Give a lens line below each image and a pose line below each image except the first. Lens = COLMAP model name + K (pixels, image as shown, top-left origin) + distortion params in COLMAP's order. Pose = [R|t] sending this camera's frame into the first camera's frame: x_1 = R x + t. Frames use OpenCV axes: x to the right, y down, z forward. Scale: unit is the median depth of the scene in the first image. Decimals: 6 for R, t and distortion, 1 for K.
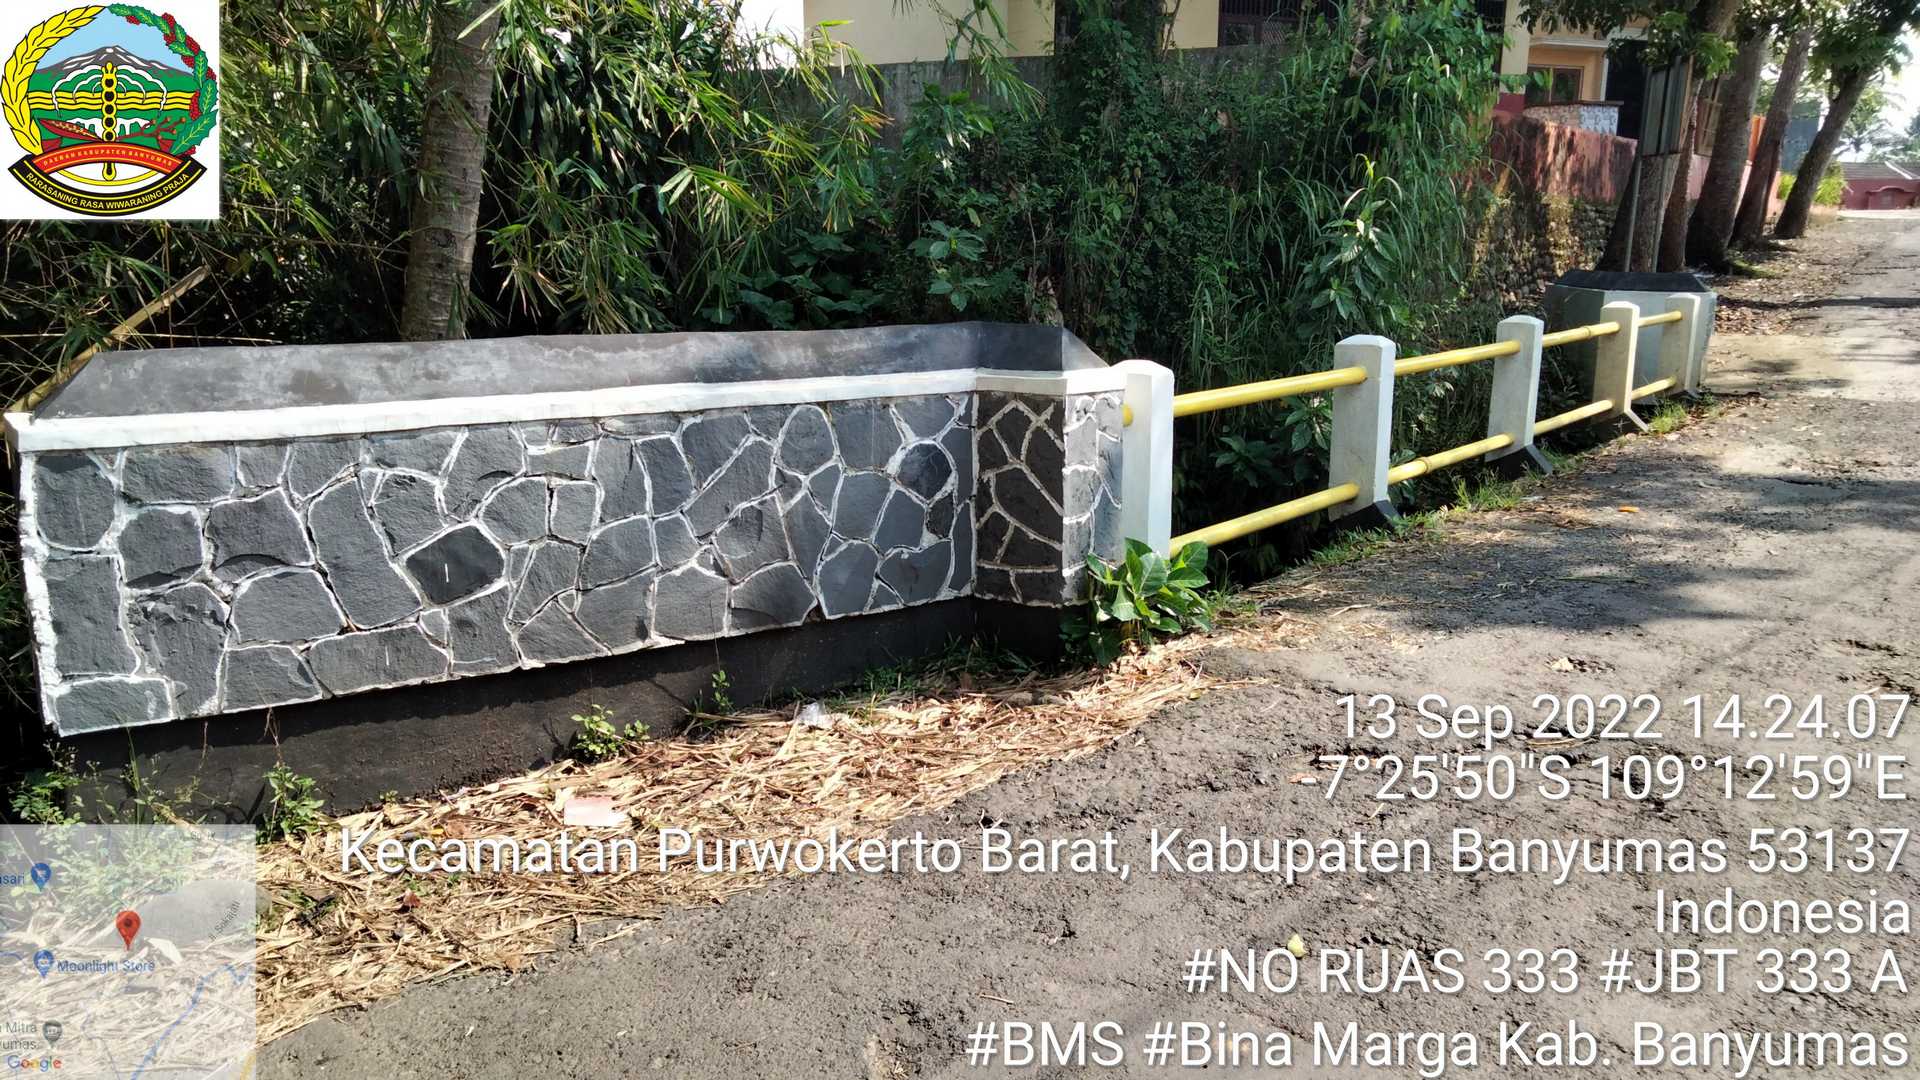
lens RADIAL K [[1419.6, 0, 934.5], [0, 1419.6, 546.7], [0, 0, 1]] dist [0.034313, -0.002392]
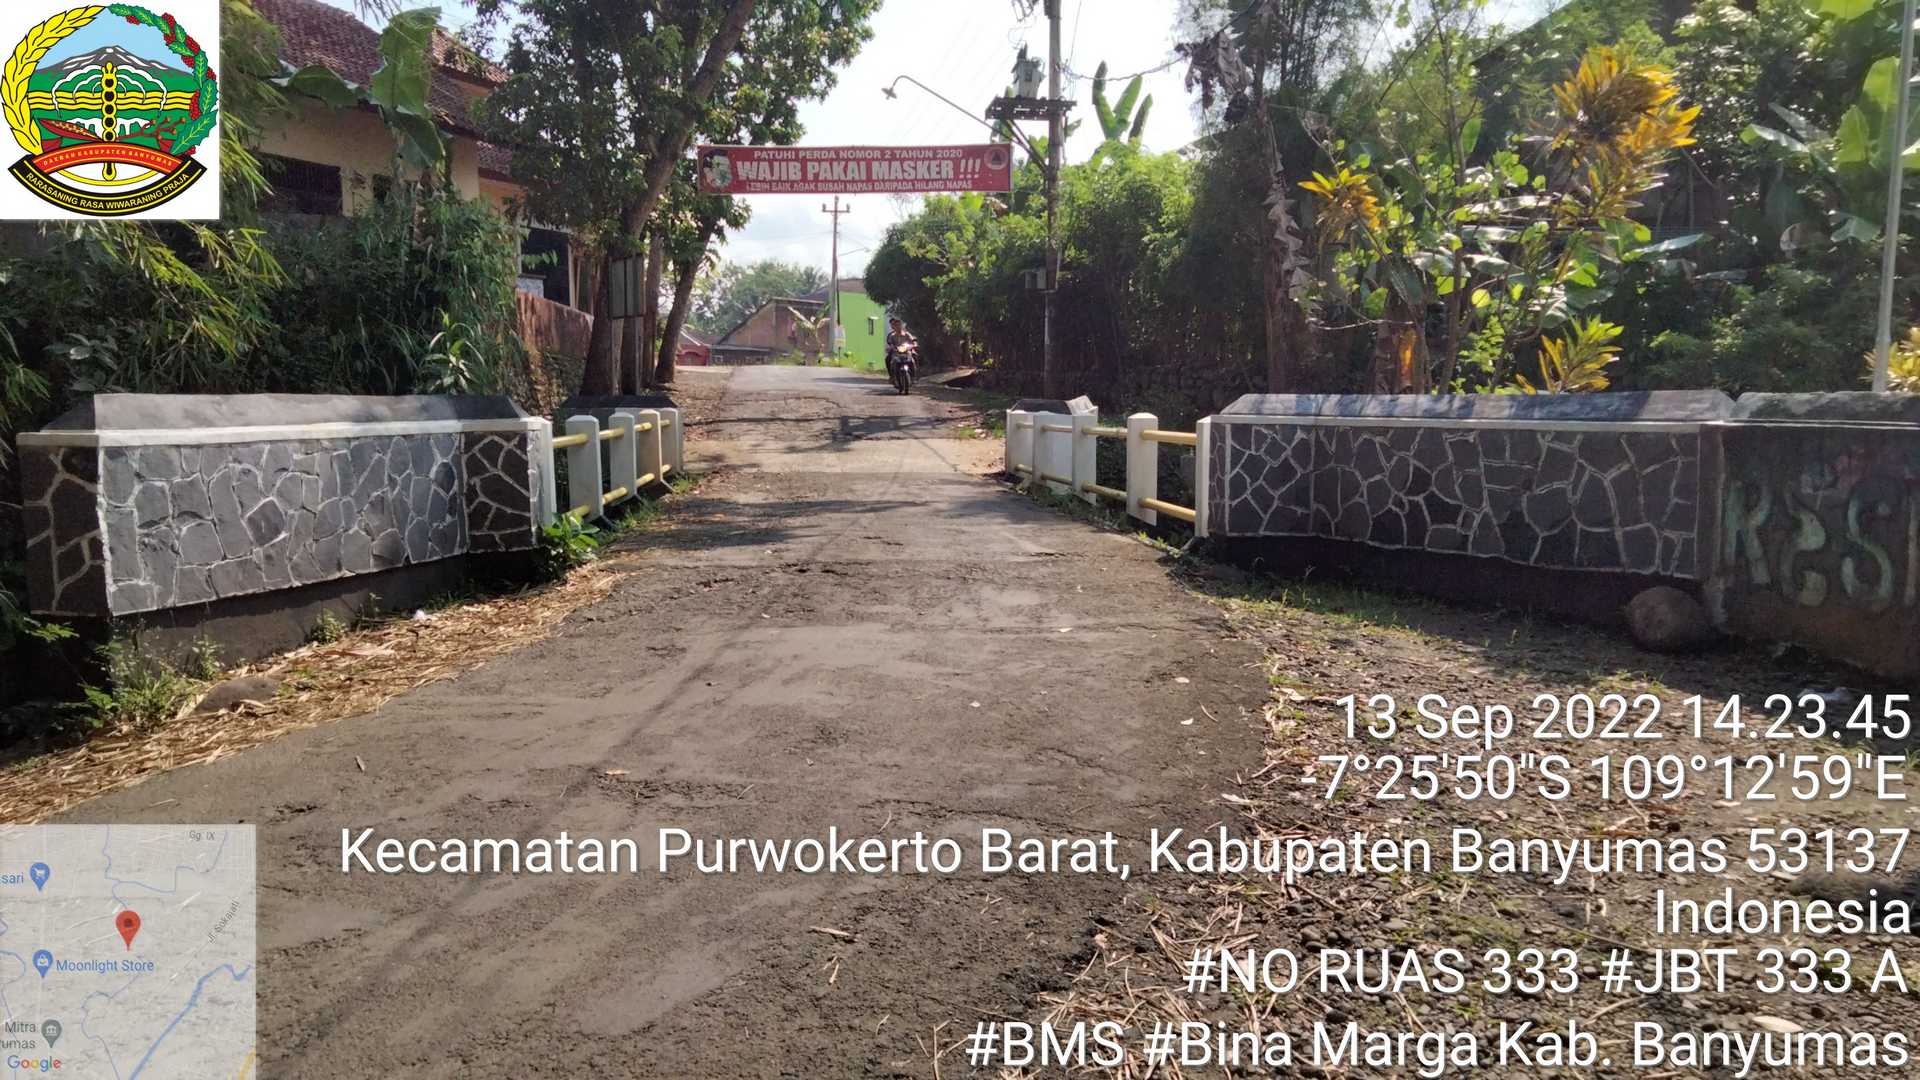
lens RADIAL K [[1418.6, 0, 939.7], [0, 1418.6, 538.1], [0, 0, 1]] dist [0.045696, -0.026480]
pose [[0.727207, -0.074146, 0.682402, -0.753705], [0.149726, 0.987344, -0.052277, 0.198237], [-0.669890, 0.140190, 0.729105, -0.647593]]
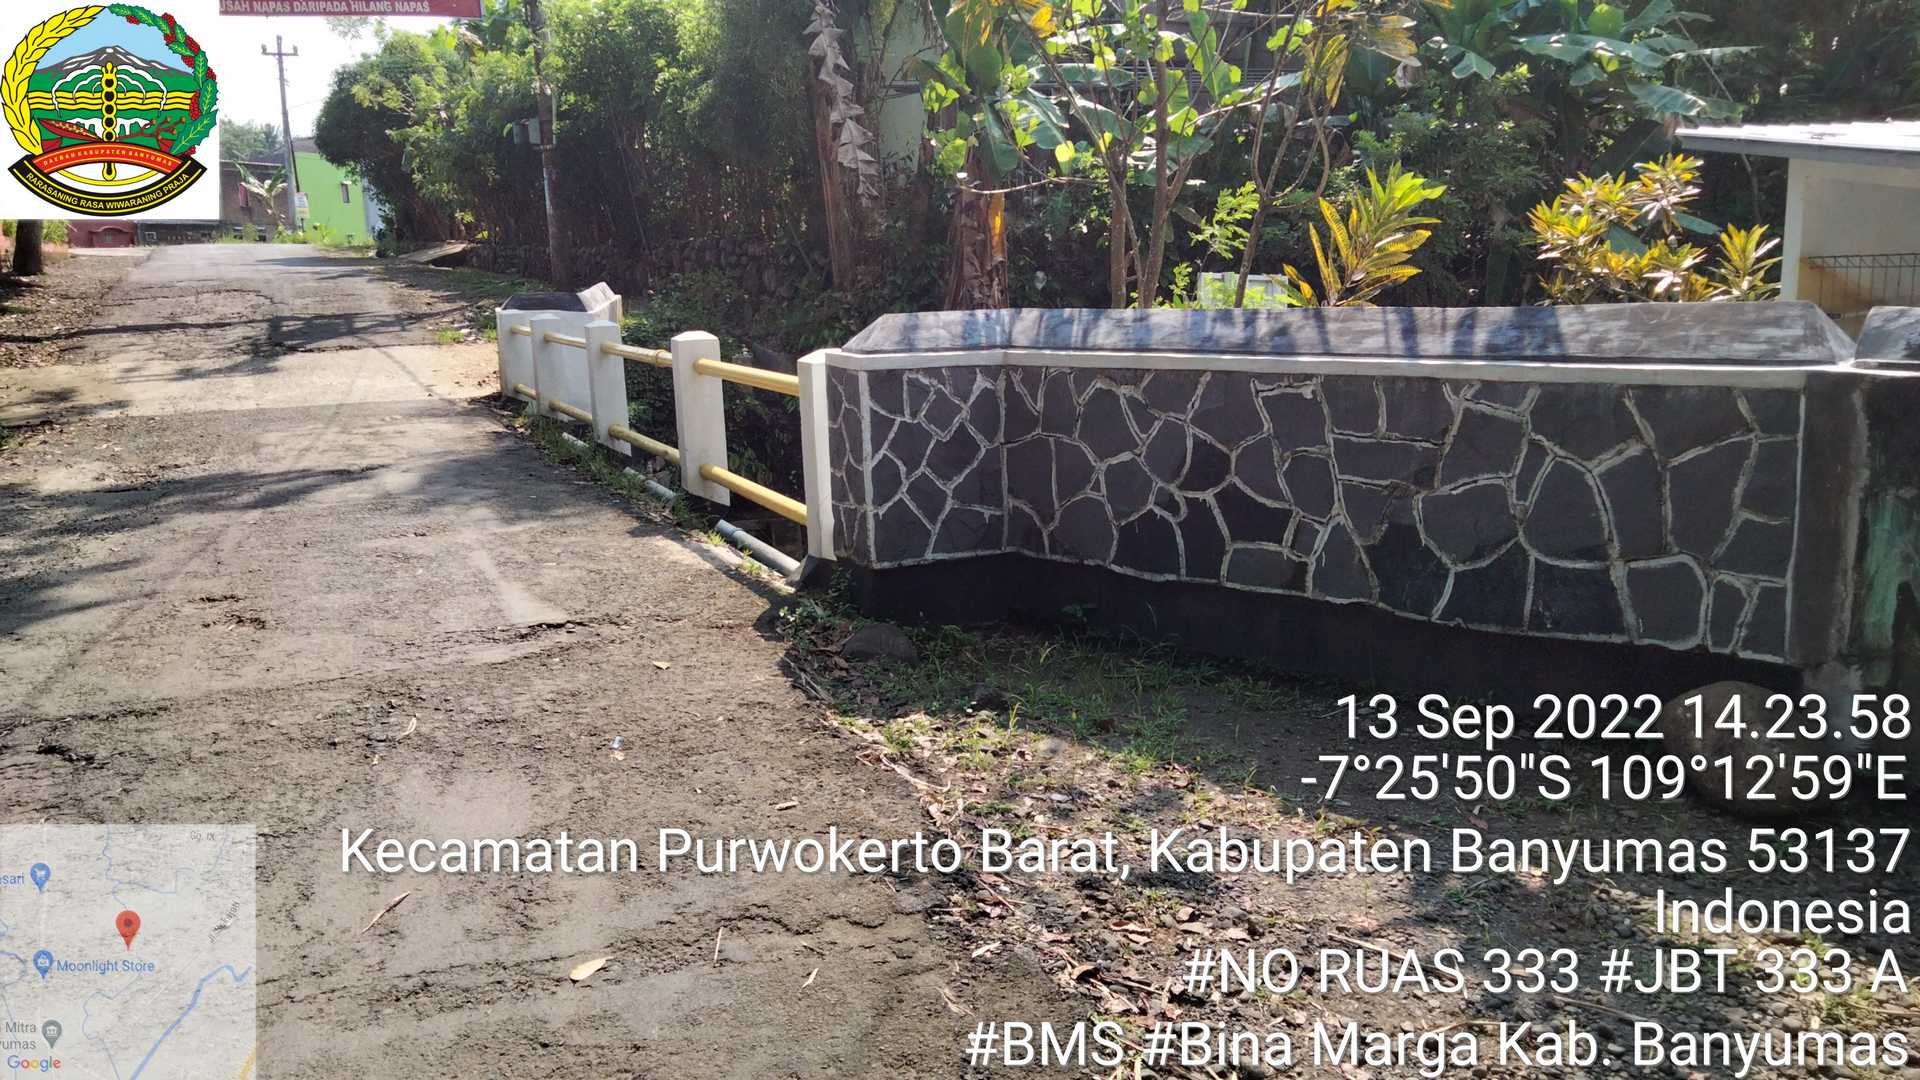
lens RADIAL K [[1418.6, 0, 939.7], [0, 1418.6, 538.1], [0, 0, 1]] dist [0.045696, -0.026480]
pose [[0.466449, -0.195278, 0.862723, -0.083102], [0.222796, 0.969819, 0.099061, 0.035705], [-0.856030, 0.146005, 0.495878, -0.103712]]
